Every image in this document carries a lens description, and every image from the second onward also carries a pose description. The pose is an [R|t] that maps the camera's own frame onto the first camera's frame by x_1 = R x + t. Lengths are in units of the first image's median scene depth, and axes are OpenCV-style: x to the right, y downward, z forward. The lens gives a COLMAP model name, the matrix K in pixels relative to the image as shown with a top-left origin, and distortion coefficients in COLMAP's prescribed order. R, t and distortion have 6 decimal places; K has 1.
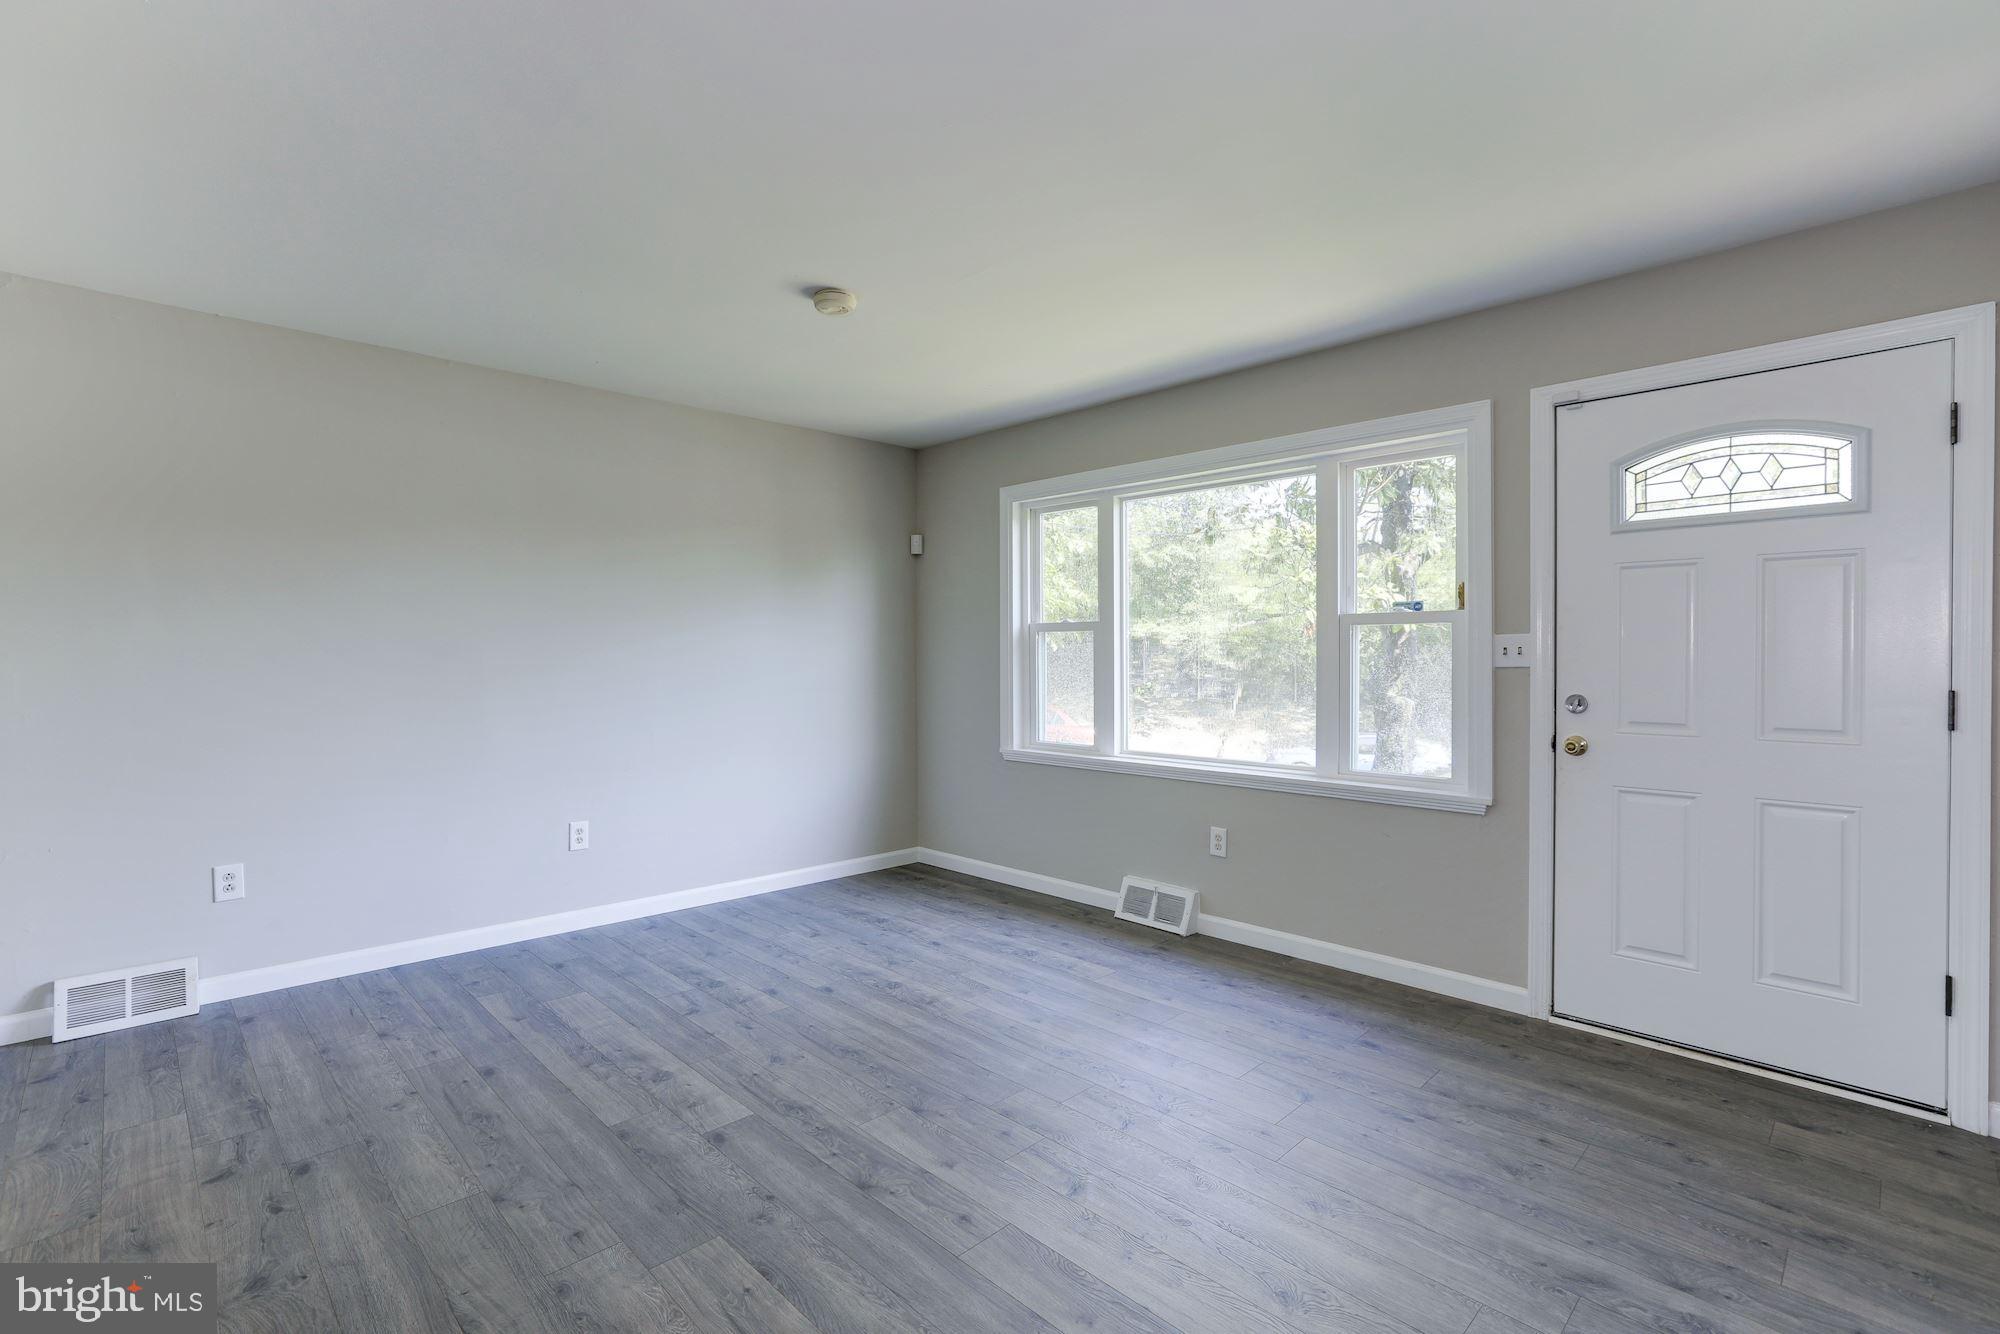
lens RADIAL K [[910.0, 0, 1002.1], [0, 910.0, 652.8], [0, 0, 1]] dist [-0.024278, 0.008874]
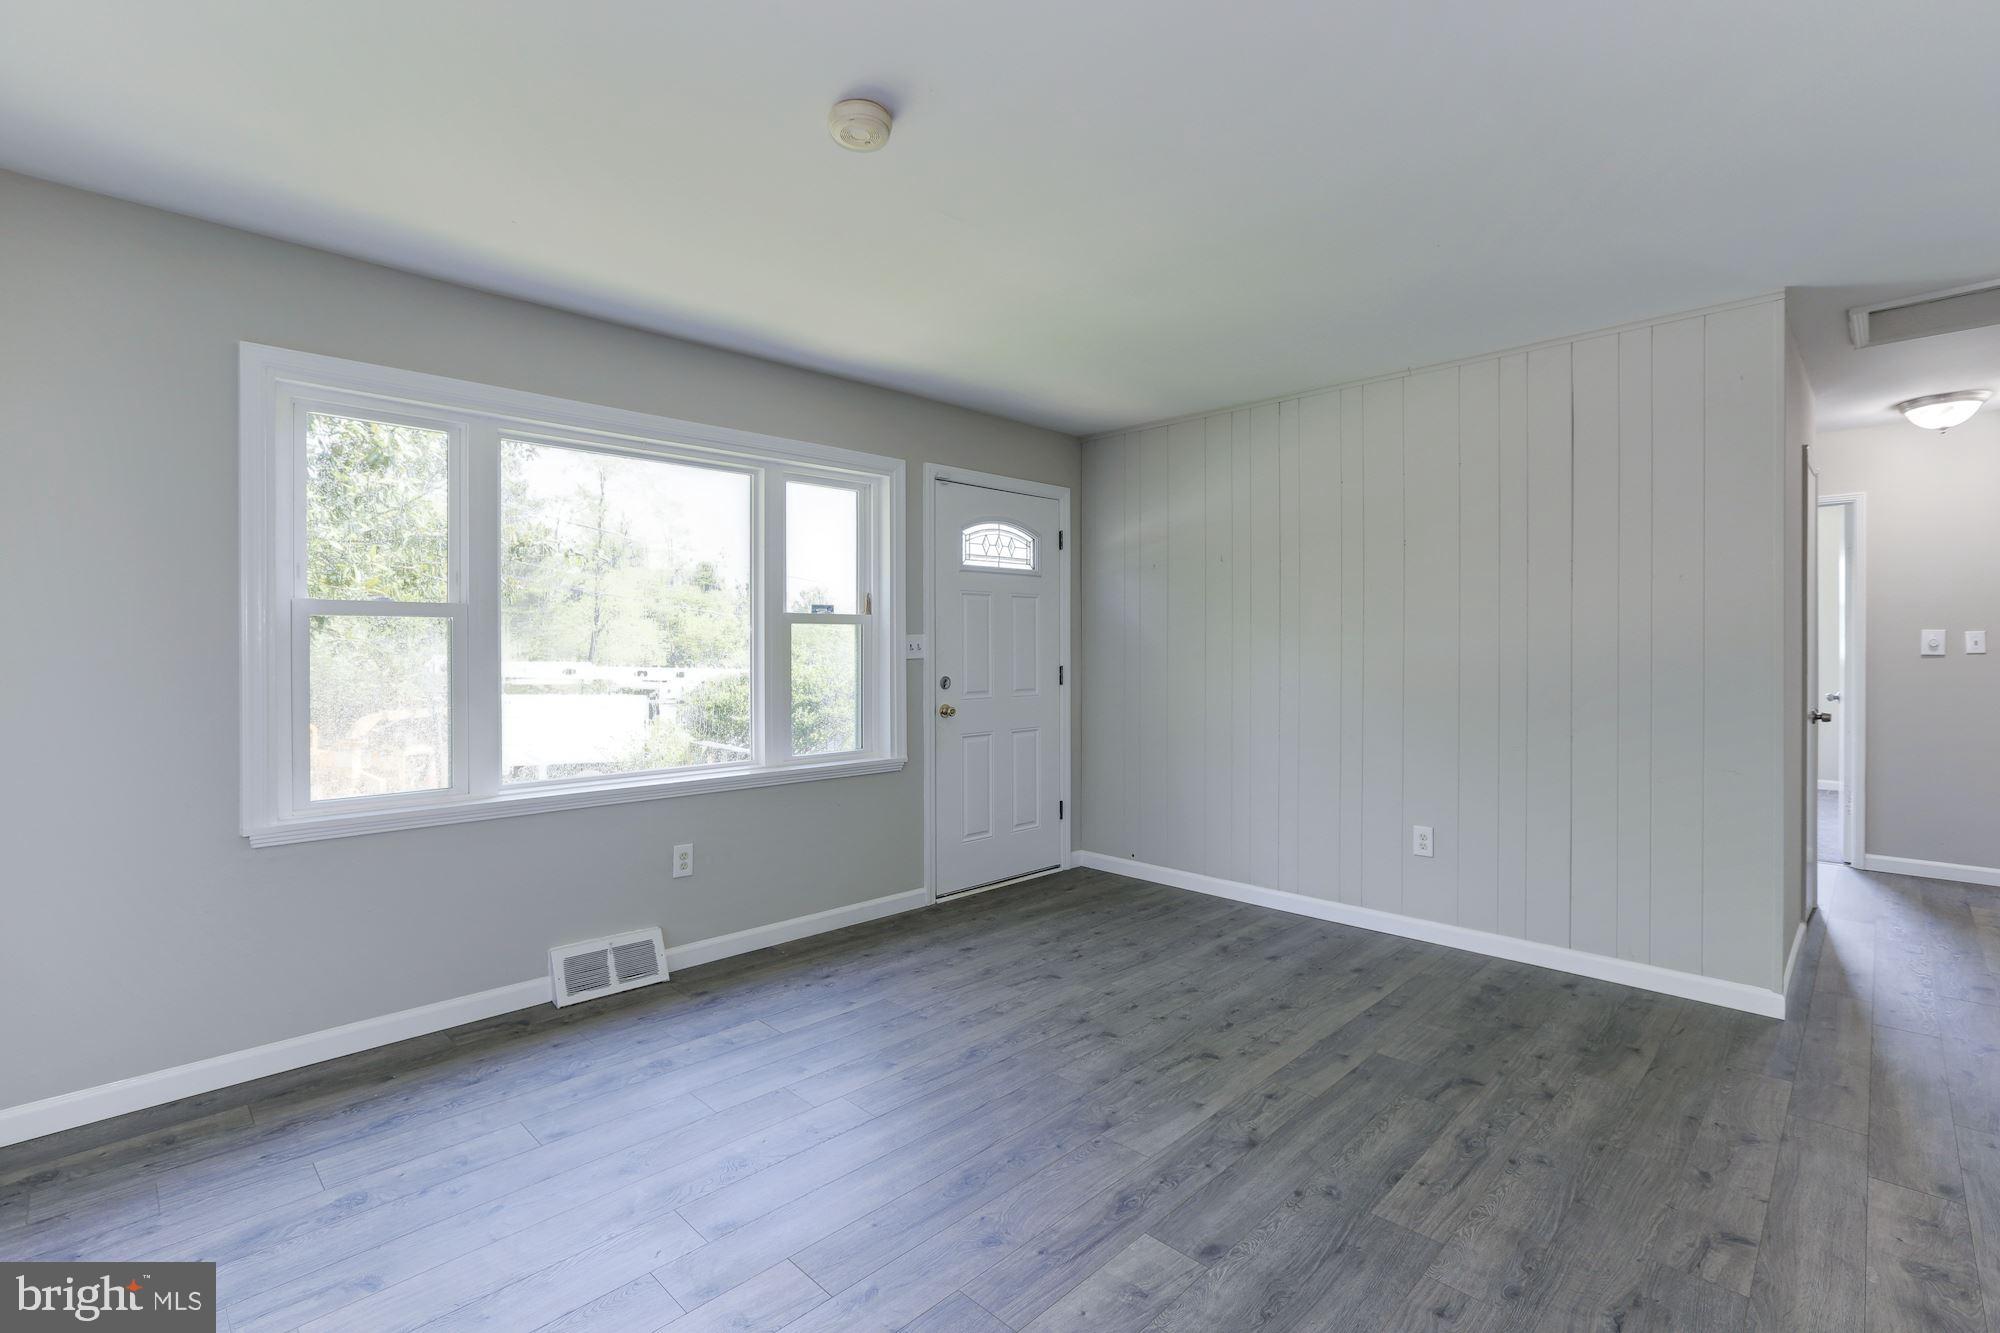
lens RADIAL K [[910.0, 0, 998.3], [0, 910.0, 652.0], [0, 0, 1]] dist [-0.024278, 0.008874]
pose [[-0.013674, -0.003361, 0.999901, -0.914653], [-0.000836, 0.999994, 0.003350, 0.000828], [-0.999906, -0.000790, -0.013677, 0.986024]]
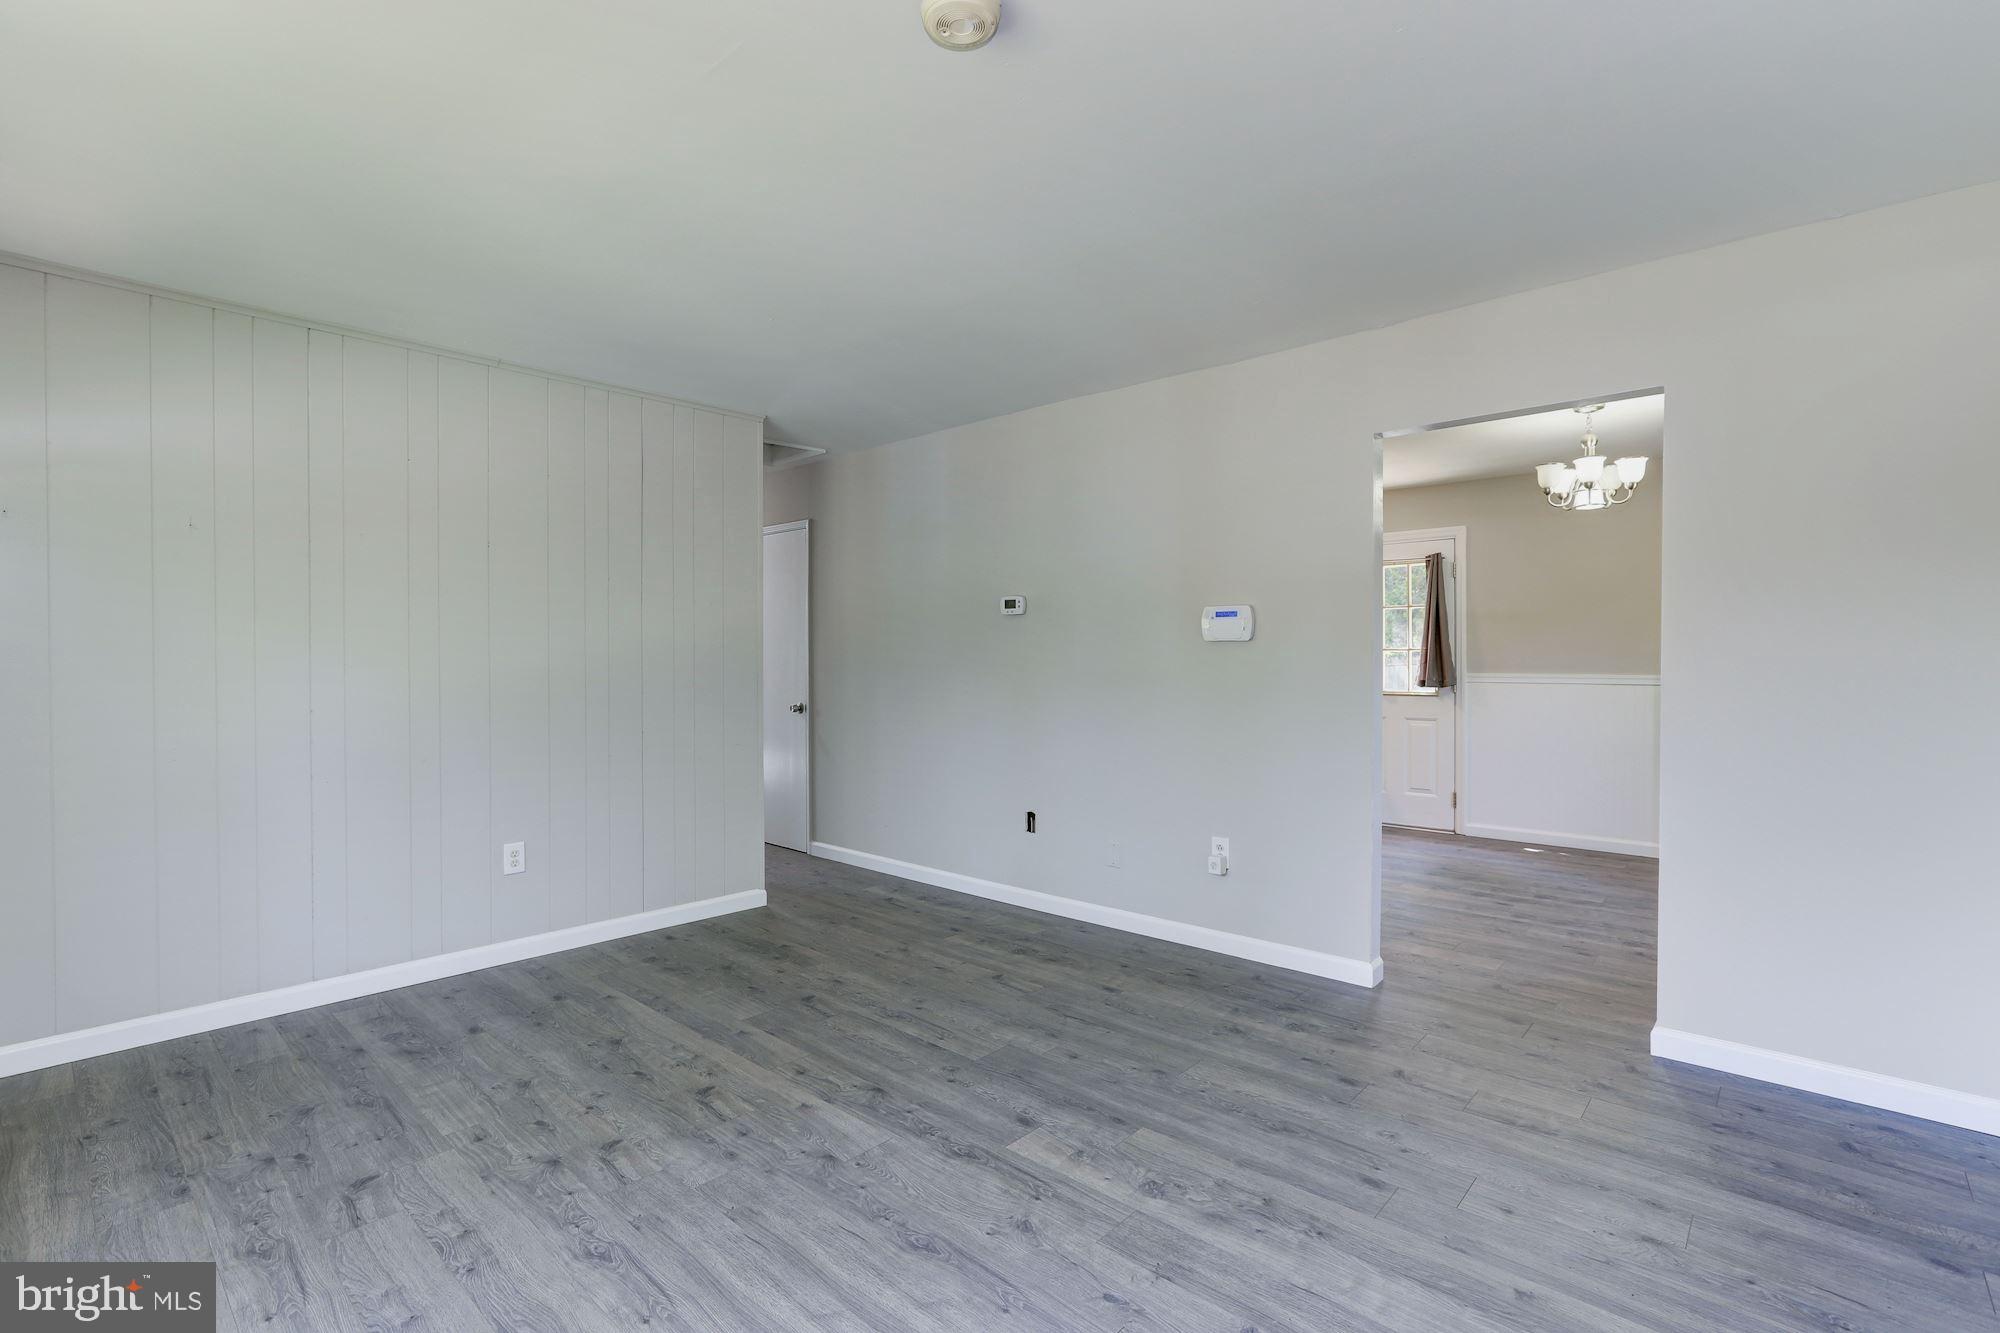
lens RADIAL K [[910.0, 0, 1007.3], [0, 910.0, 662.1], [0, 0, 1]] dist [-0.024278, 0.008874]
pose [[-0.998393, 0.001851, -0.056643, -0.193904], [0.001645, 0.999992, 0.003674, 0.004485], [0.056650, 0.003575, -0.998388, 1.672271]]
